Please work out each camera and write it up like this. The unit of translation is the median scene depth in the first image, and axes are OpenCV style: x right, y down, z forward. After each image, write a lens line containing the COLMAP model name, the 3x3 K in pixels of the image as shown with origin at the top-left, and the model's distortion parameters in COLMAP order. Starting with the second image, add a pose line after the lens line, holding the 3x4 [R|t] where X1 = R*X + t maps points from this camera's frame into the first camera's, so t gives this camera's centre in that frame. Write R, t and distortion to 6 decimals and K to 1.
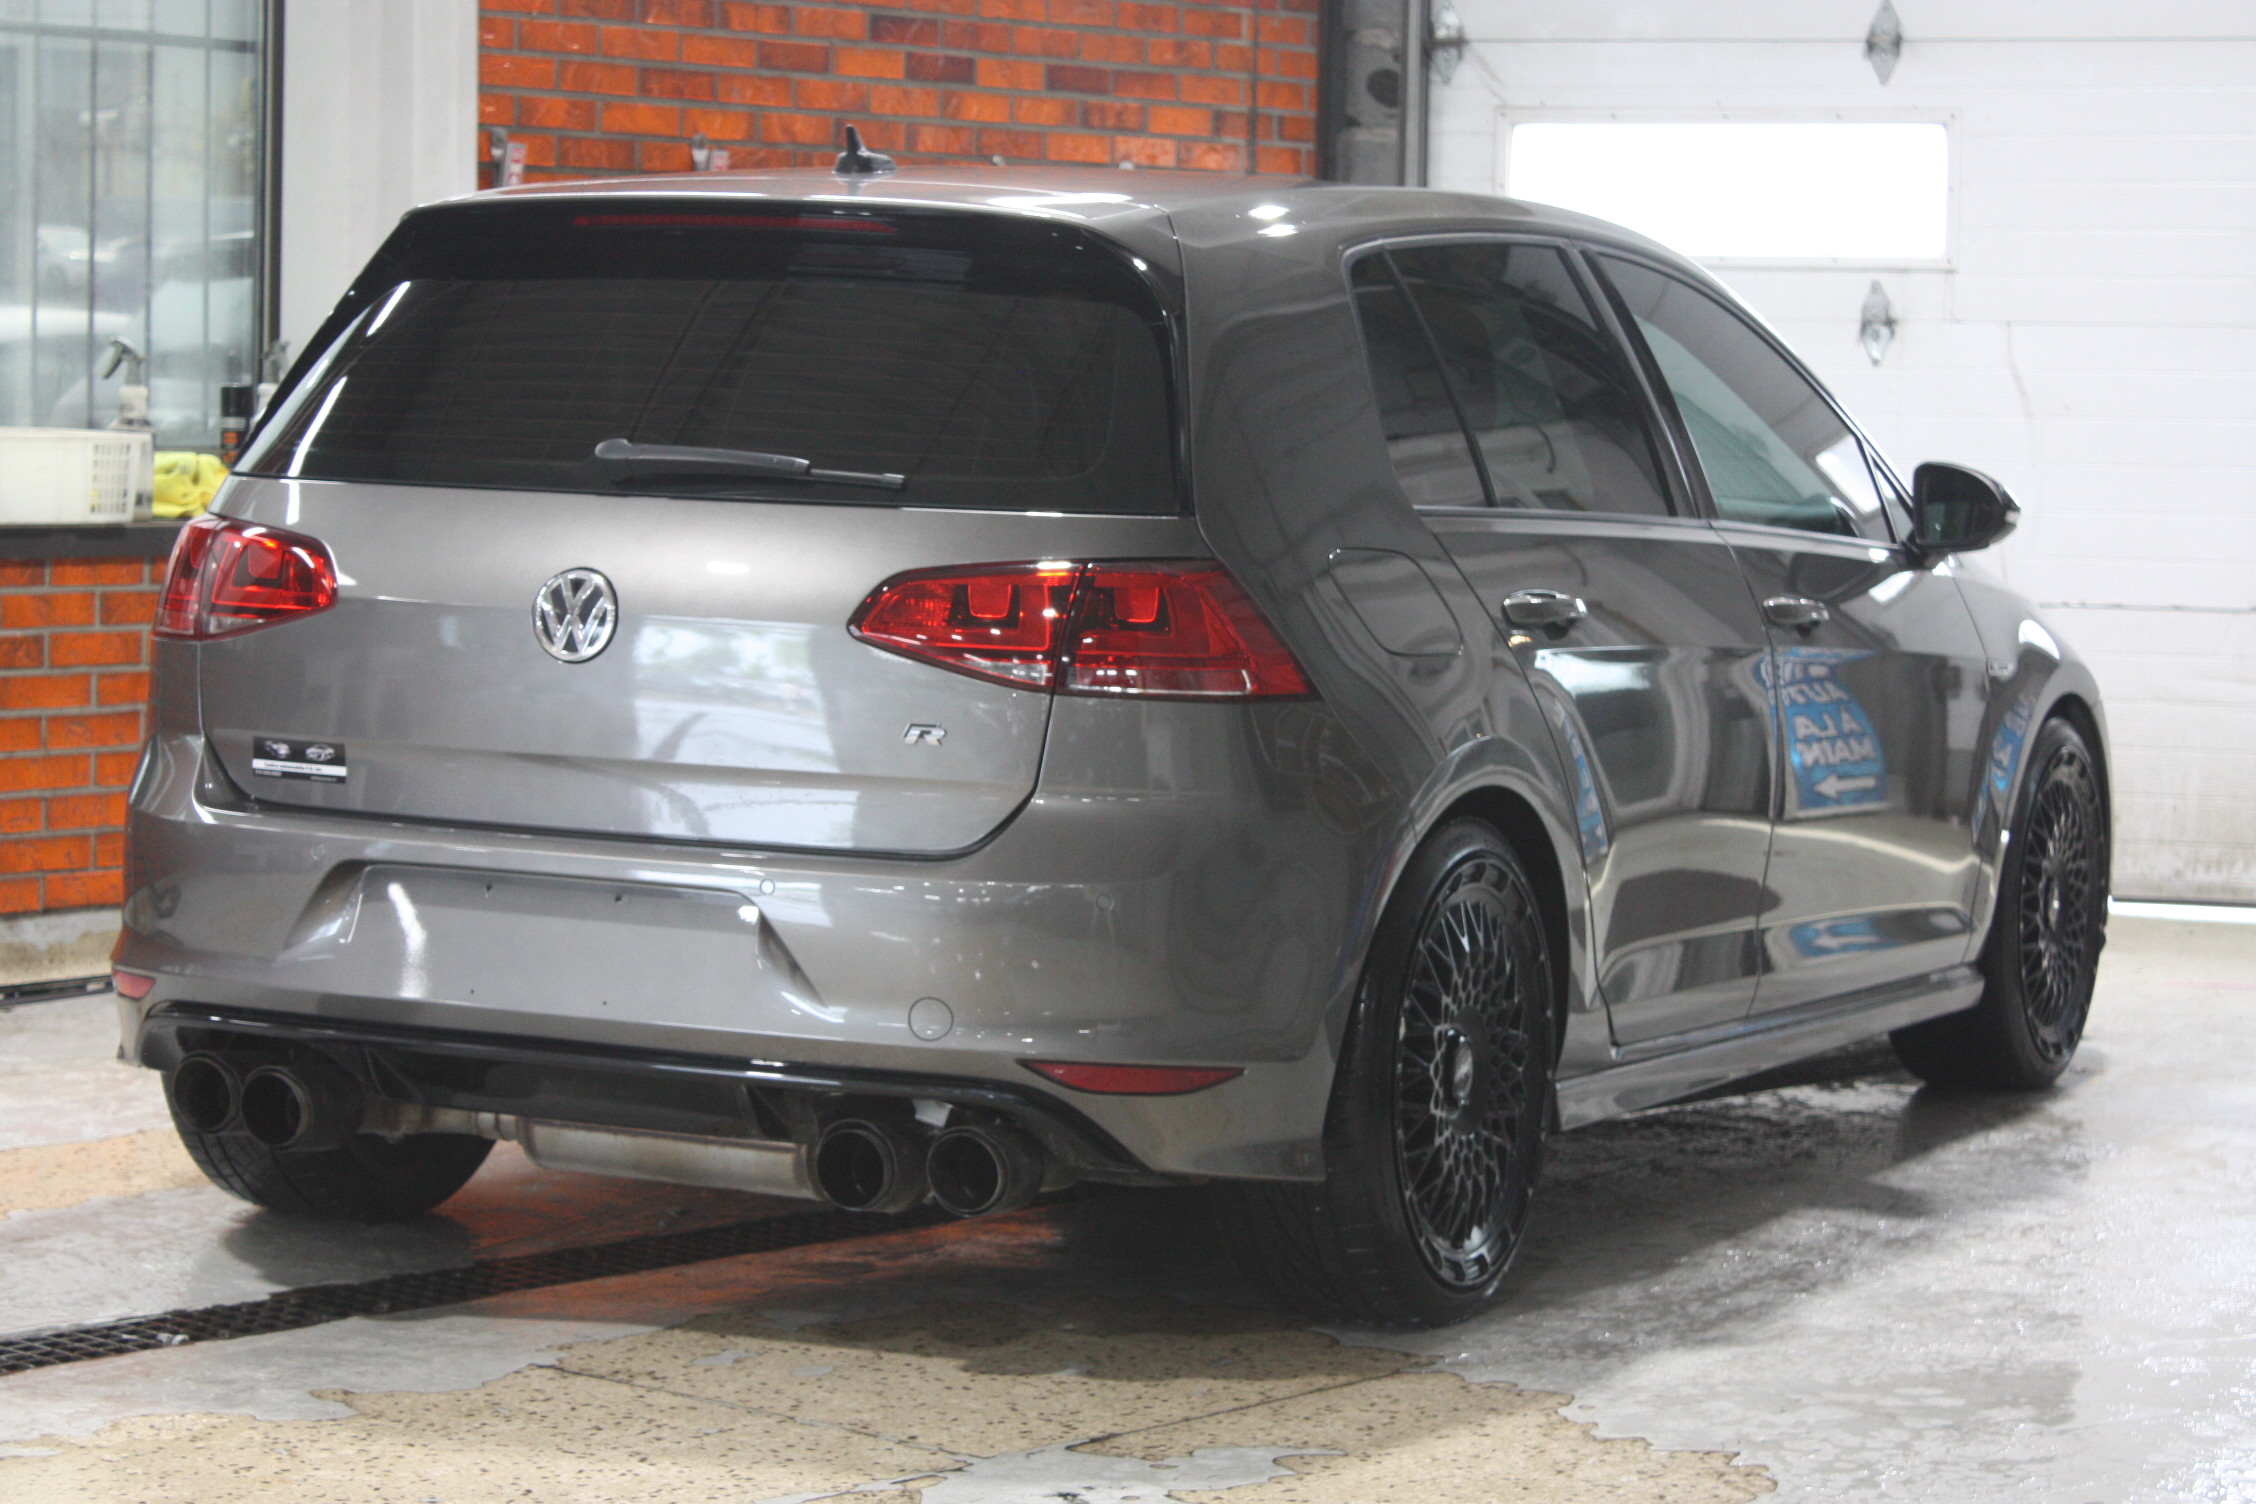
lens RADIAL K [[5404.6, 0, 1128.0], [0, 5404.6, 752.0], [0, 0, 1]] dist [0.070954, 0.033313]
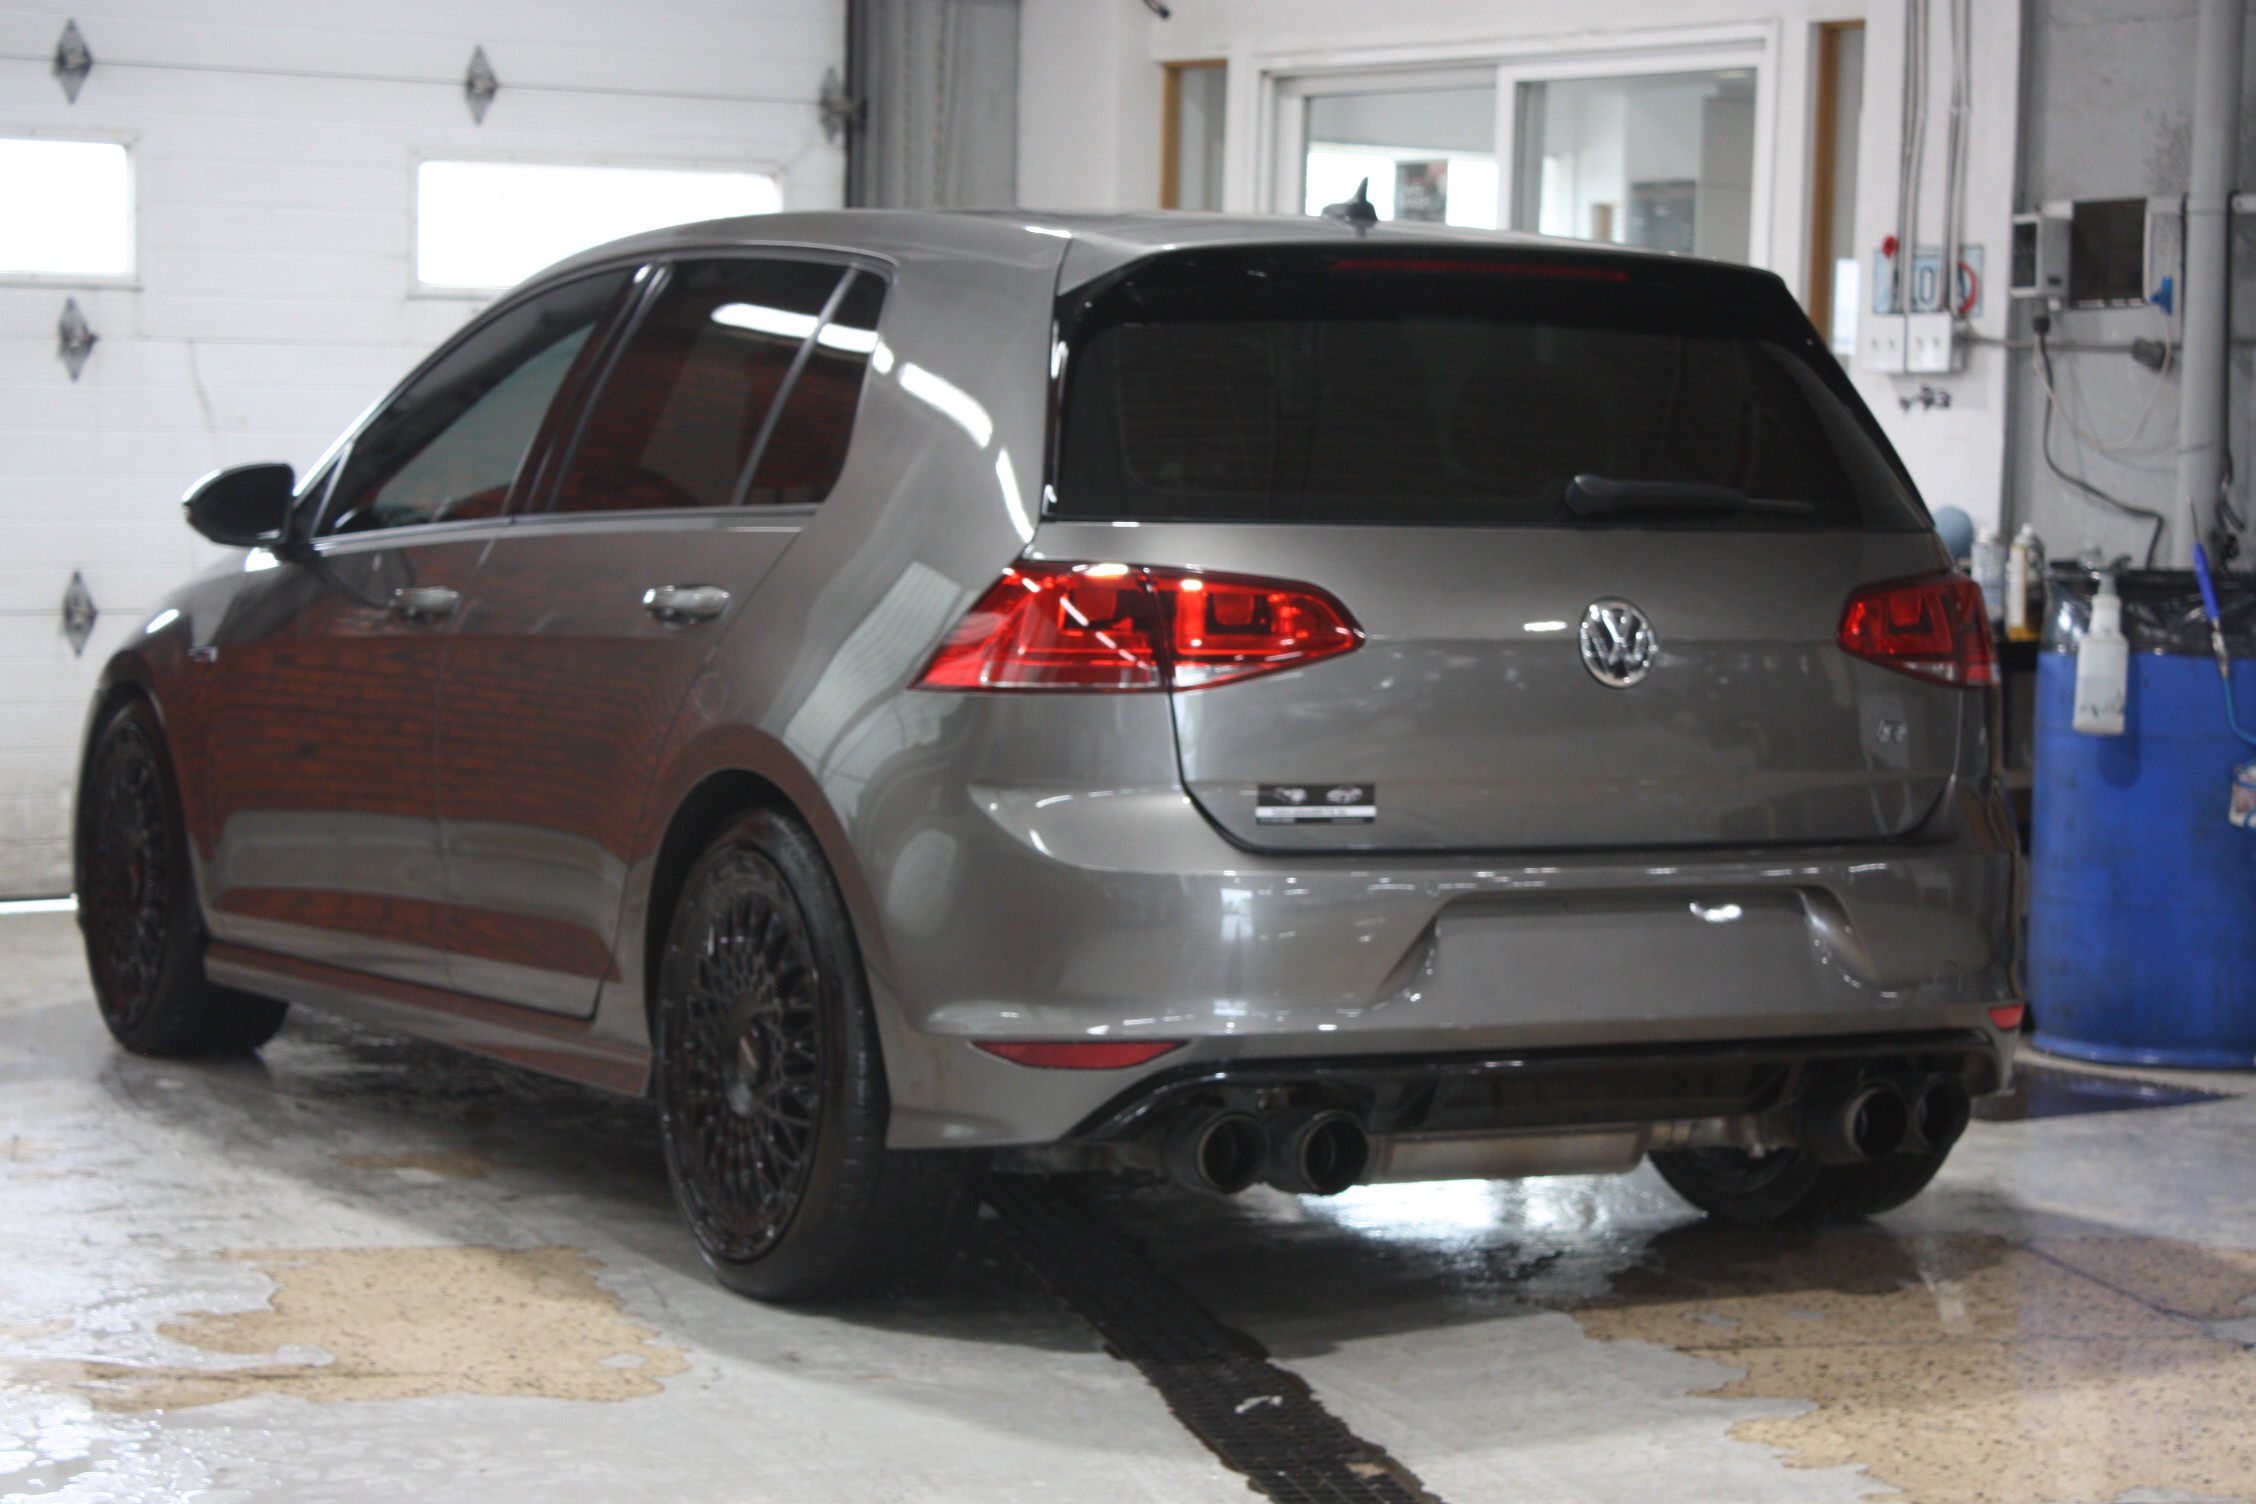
lens RADIAL K [[5256.3, 0, 1128.0], [0, 5256.3, 752.0], [0, 0, 1]] dist [0.100819, 0.229624]
pose [[0.576272, -0.063775, 0.814766, -0.562466], [0.059416, 0.997582, 0.036061, -0.026380], [-0.815095, 0.027629, 0.578668, 0.272218]]
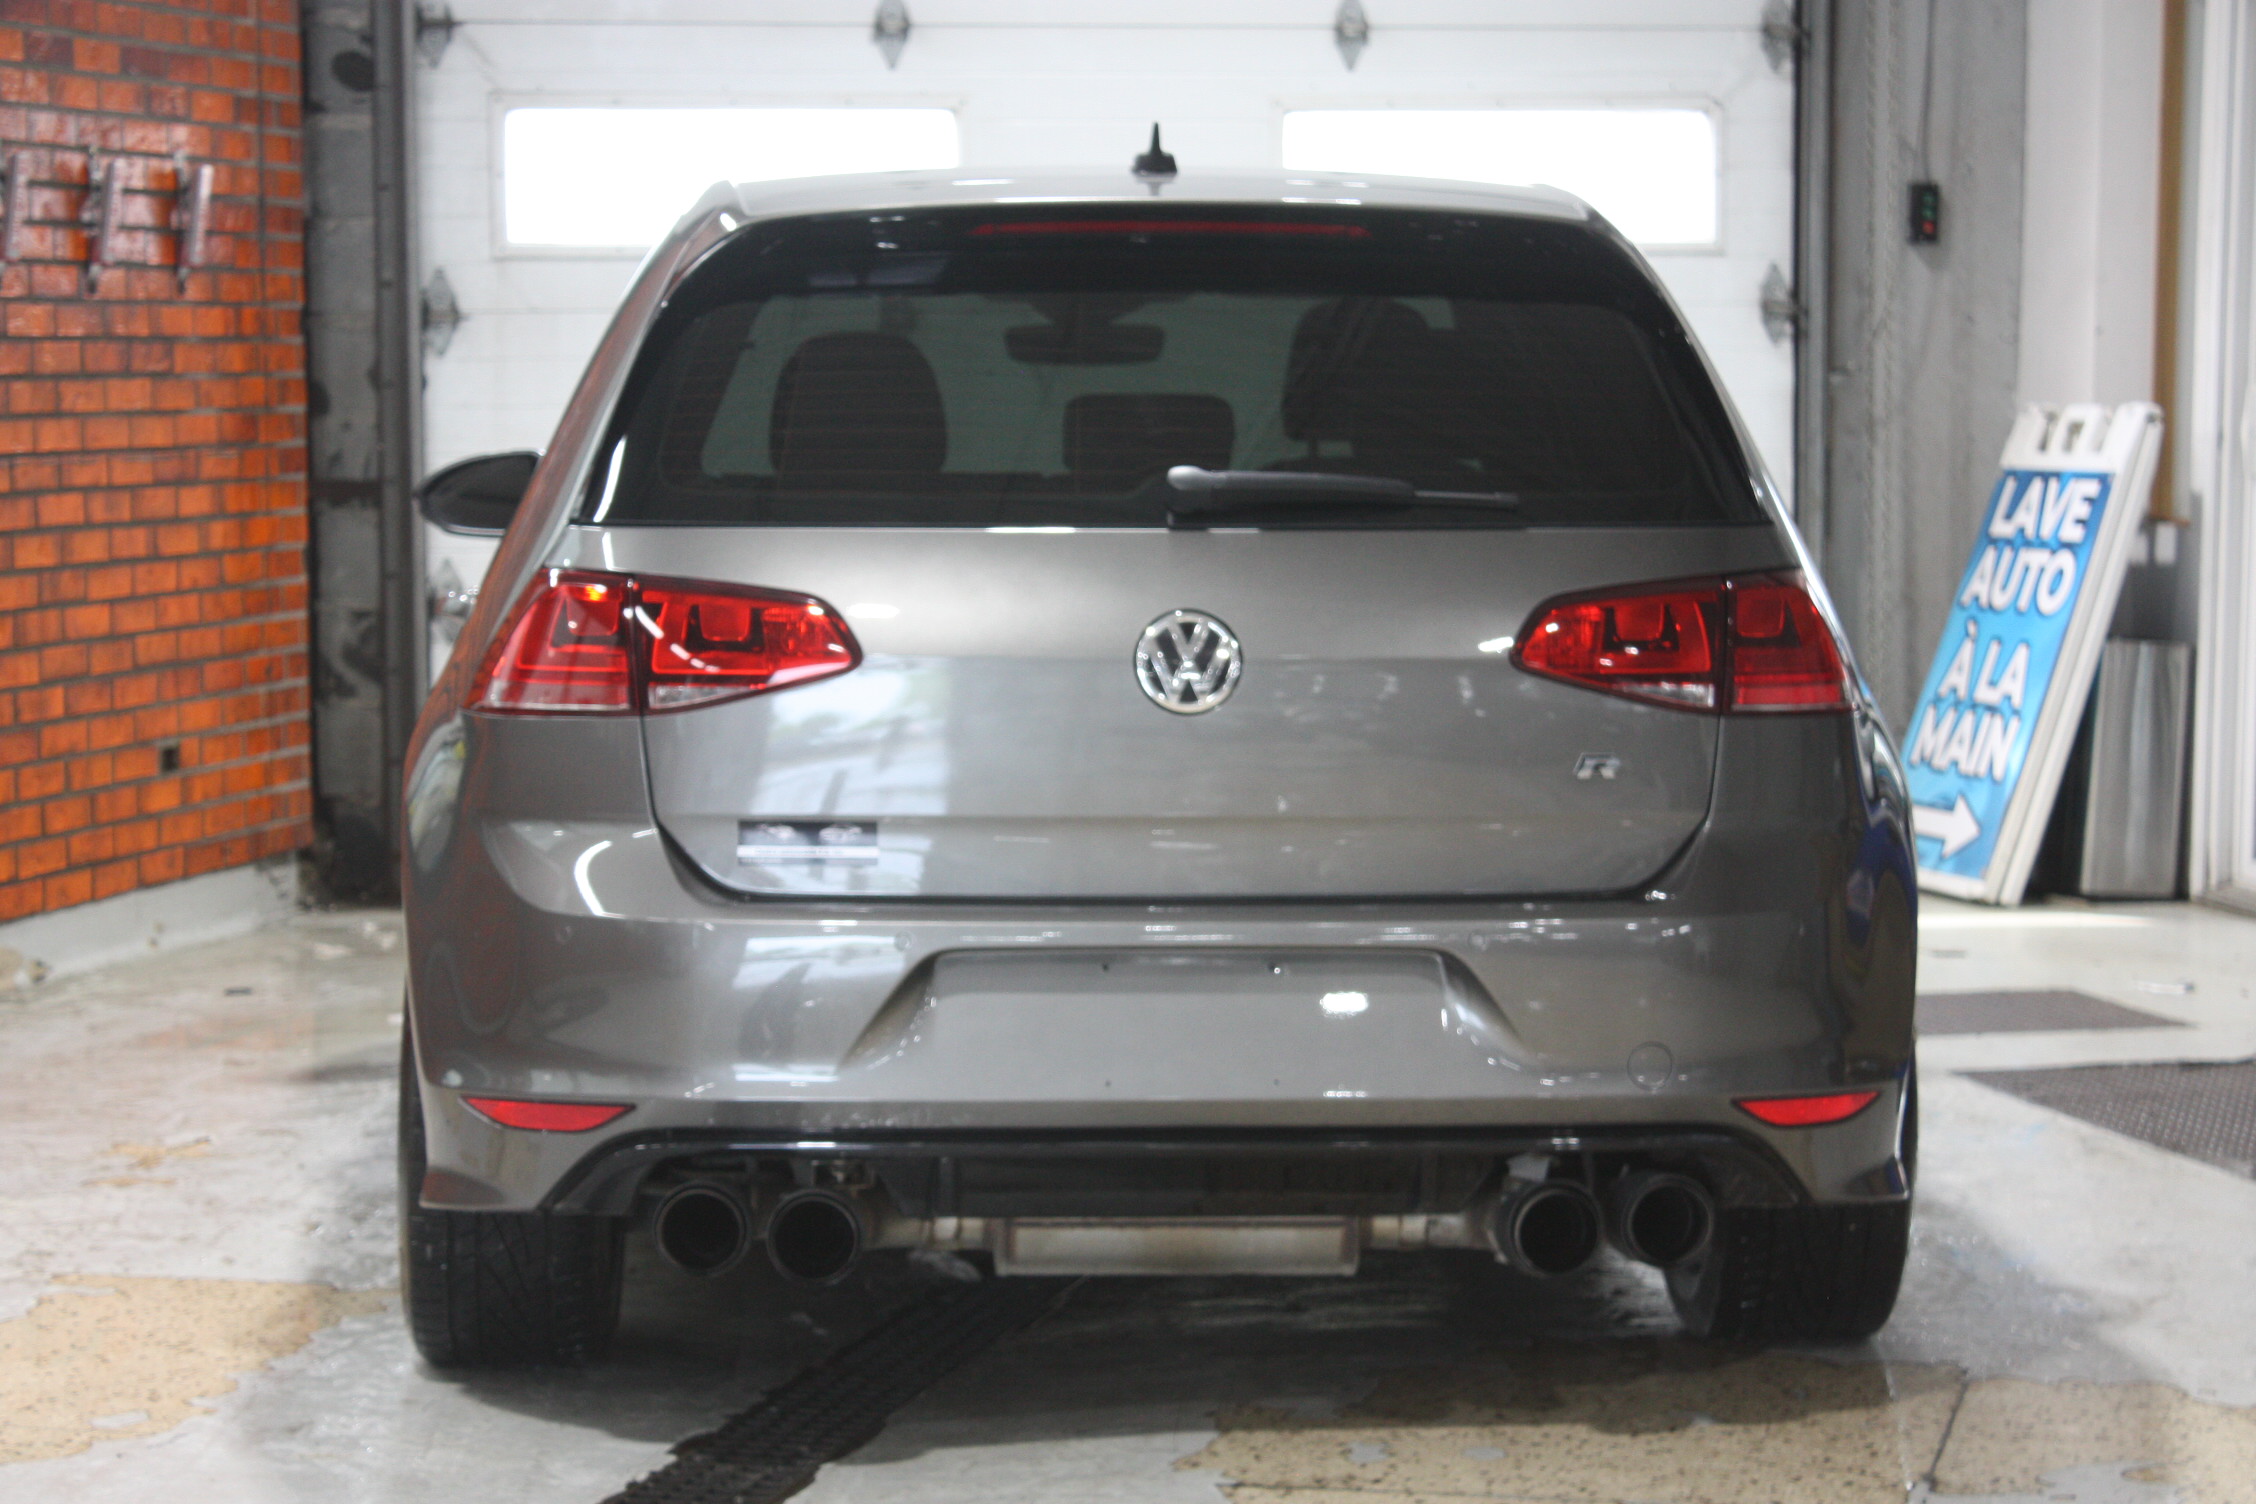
lens RADIAL K [[5404.6, 0, 1128.0], [0, 5404.6, 752.0], [0, 0, 1]] dist [0.070954, 0.033313]
pose [[0.871497, -0.061683, 0.486505, -0.312968], [0.059296, 0.998034, 0.020319, -0.016476], [-0.486802, 0.011140, 0.873441, 0.118230]]
